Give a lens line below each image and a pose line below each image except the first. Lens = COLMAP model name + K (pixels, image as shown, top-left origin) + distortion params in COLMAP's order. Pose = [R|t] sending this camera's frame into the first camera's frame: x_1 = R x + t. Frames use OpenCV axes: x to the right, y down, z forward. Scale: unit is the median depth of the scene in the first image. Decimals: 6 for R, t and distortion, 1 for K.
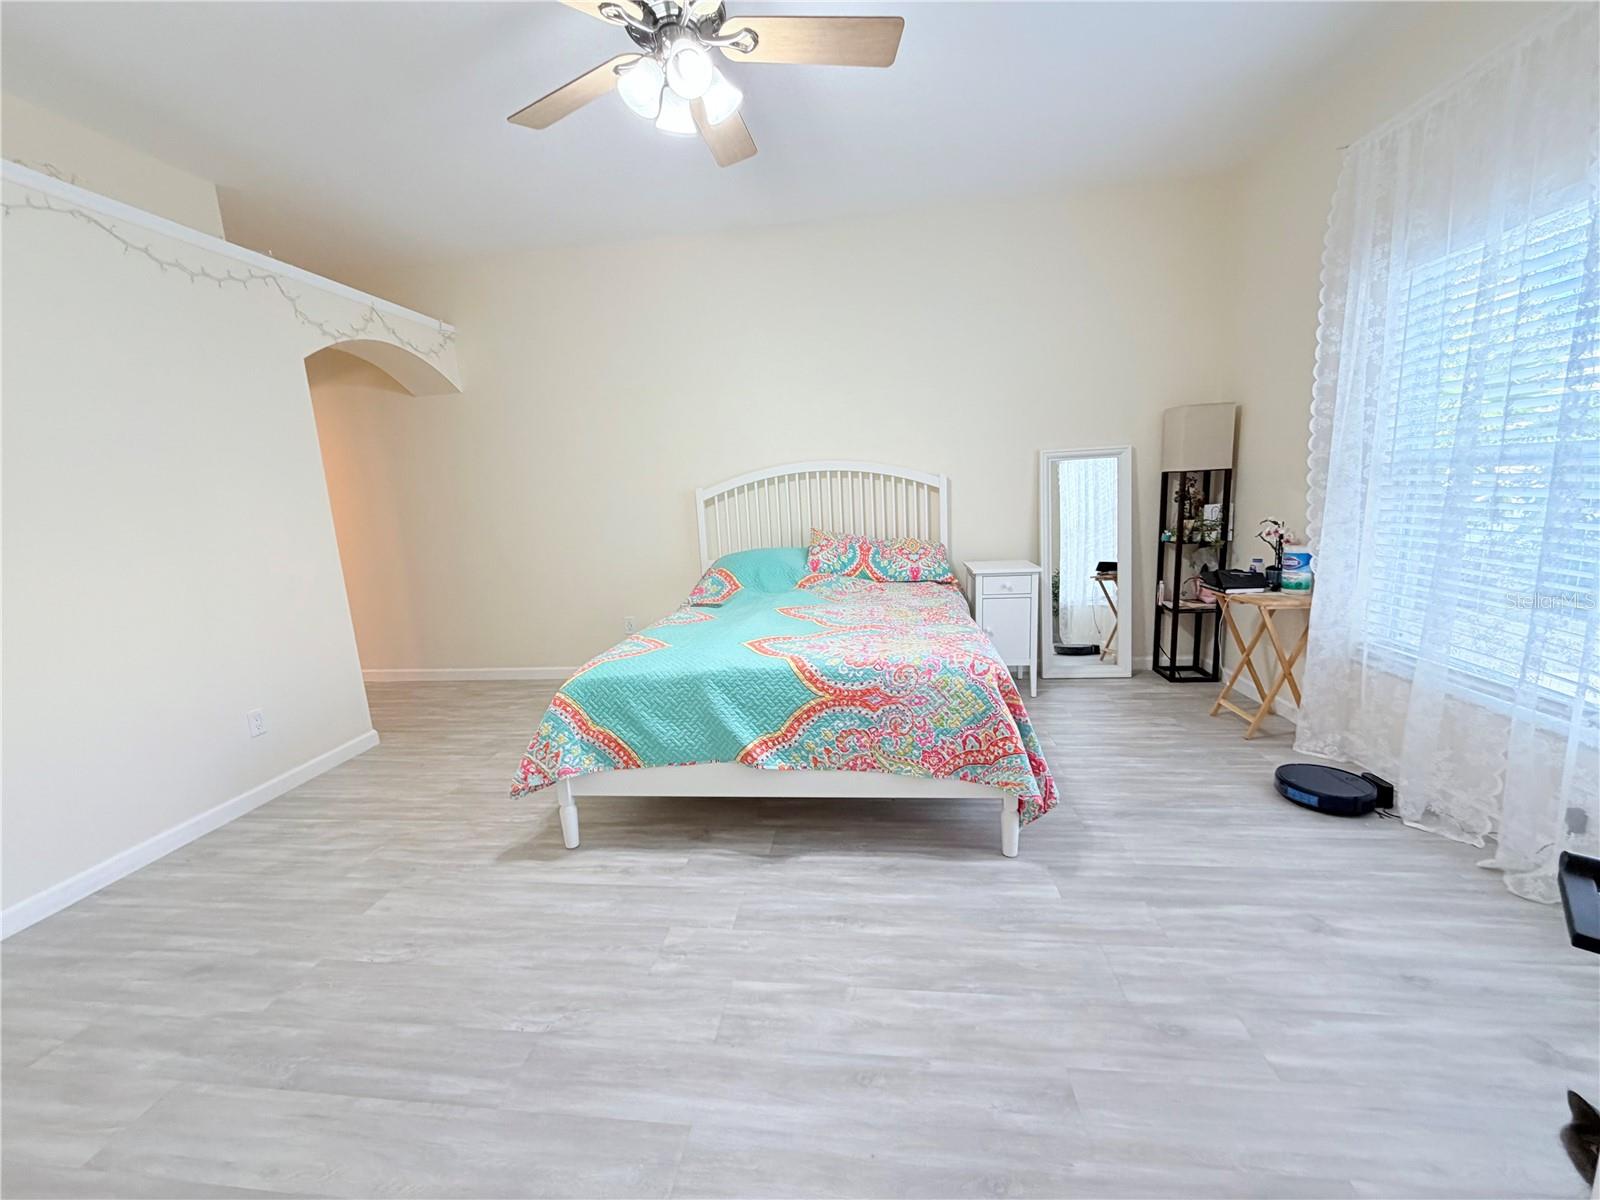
lens RADIAL K [[637.2, 0, 795.8], [0, 637.2, 601.6], [0, 0, 1]] dist [-0.000210, 0.000074]
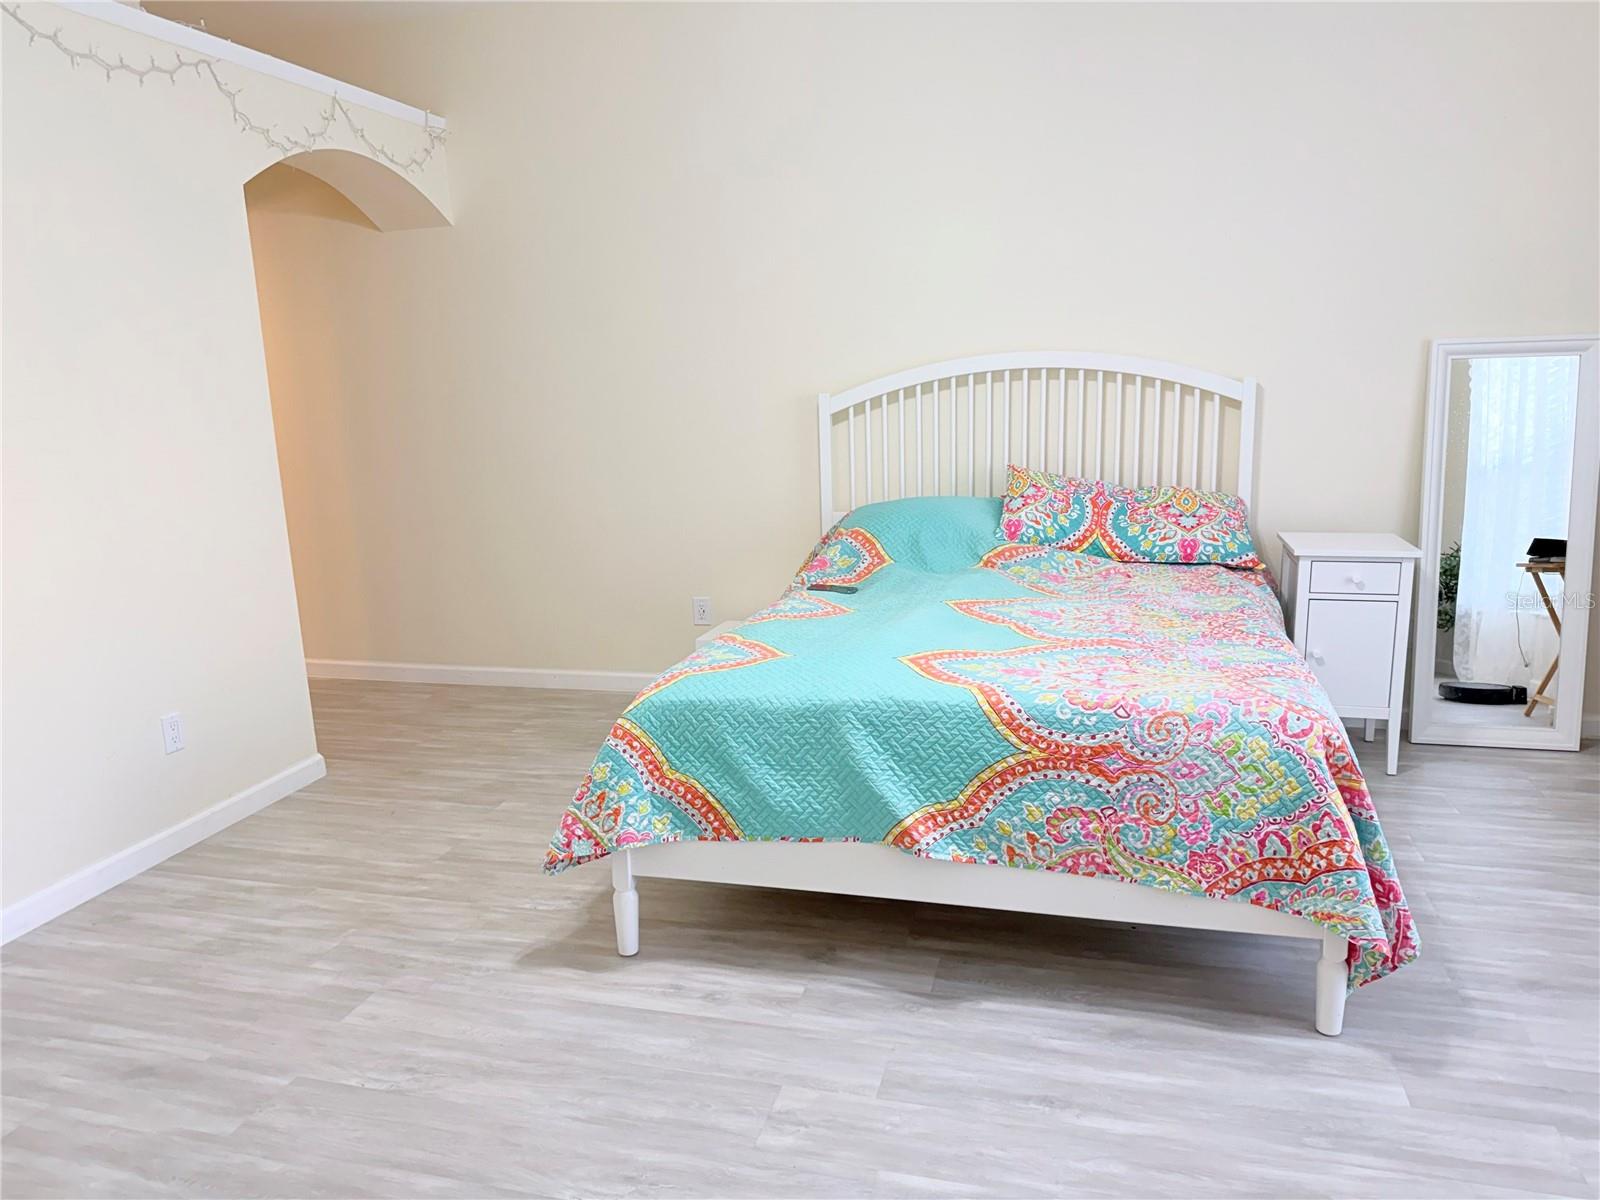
lens RADIAL K [[1123.3, 0, 800.0], [0, 1123.3, 600.0], [0, 0, 1]] dist [0.088656, -0.137906]
pose [[0.989660, 0.049848, -0.134489, -0.038864], [-0.045728, 0.998390, 0.033556, -0.029329], [0.135945, -0.027059, 0.990347, -0.136457]]
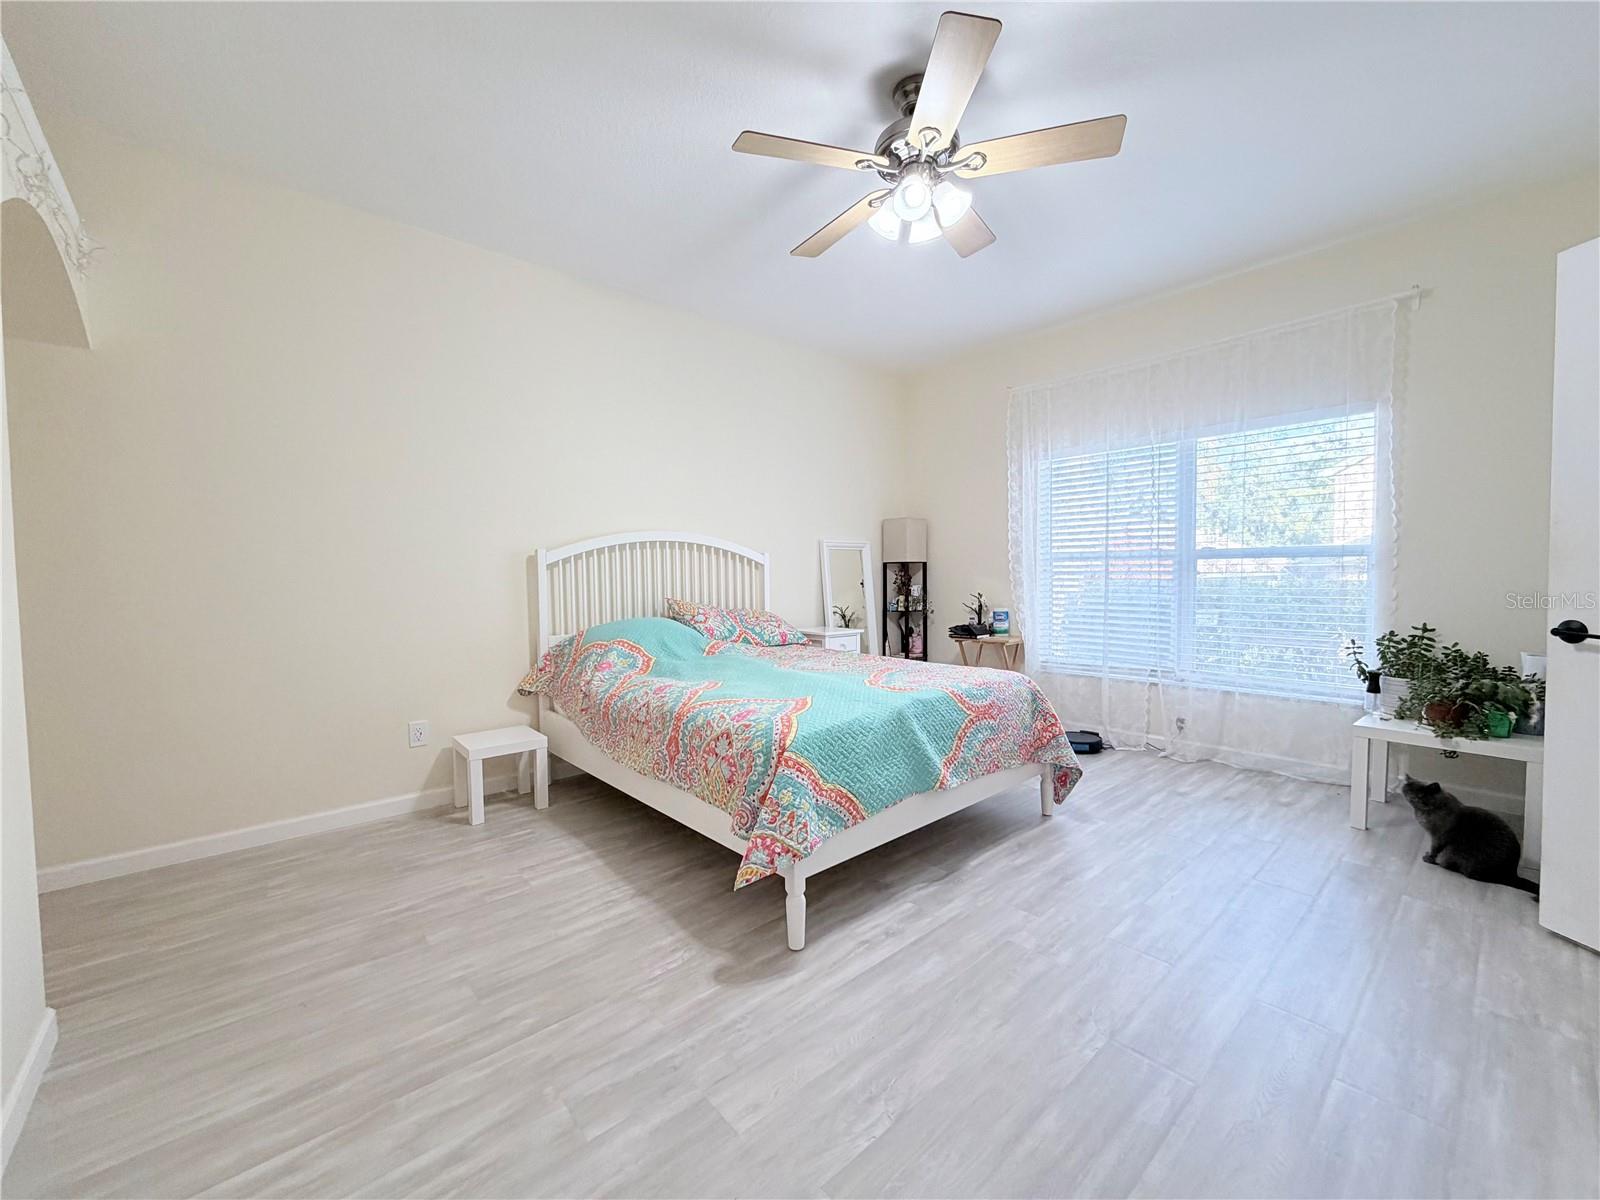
lens RADIAL K [[637.2, 0, 795.8], [0, 637.2, 601.6], [0, 0, 1]] dist [-0.000210, 0.000074]
pose [[0.660501, 0.016870, 0.750636, -1.061553], [0.109511, 0.986892, -0.118541, 0.046216], [-0.742796, 0.160499, 0.649995, 0.433154]]
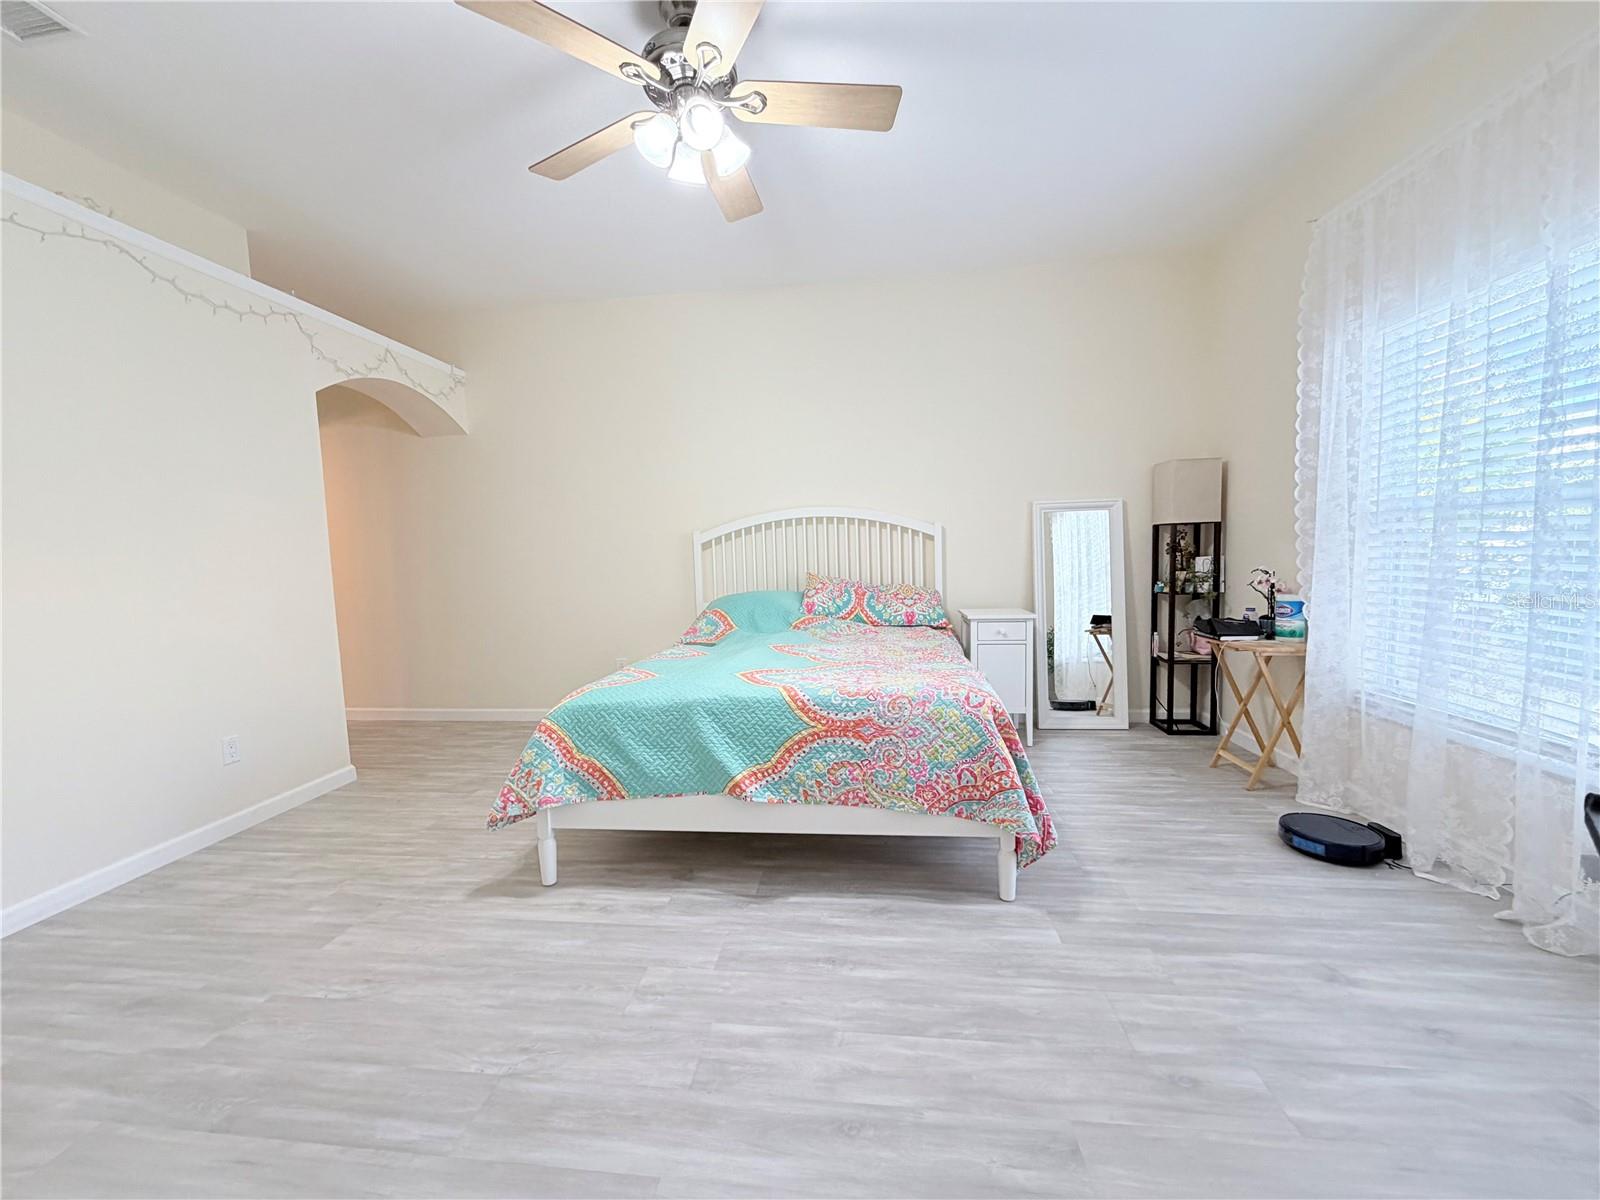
lens RADIAL K [[637.2, 0, 795.8], [0, 637.2, 601.6], [0, 0, 1]] dist [-0.000210, 0.000074]
pose [[0.999718, 0.022897, 0.006229, 0.002638], [-0.022181, 0.994986, -0.097523, 0.053593], [-0.008431, 0.097357, 0.995214, 0.008237]]
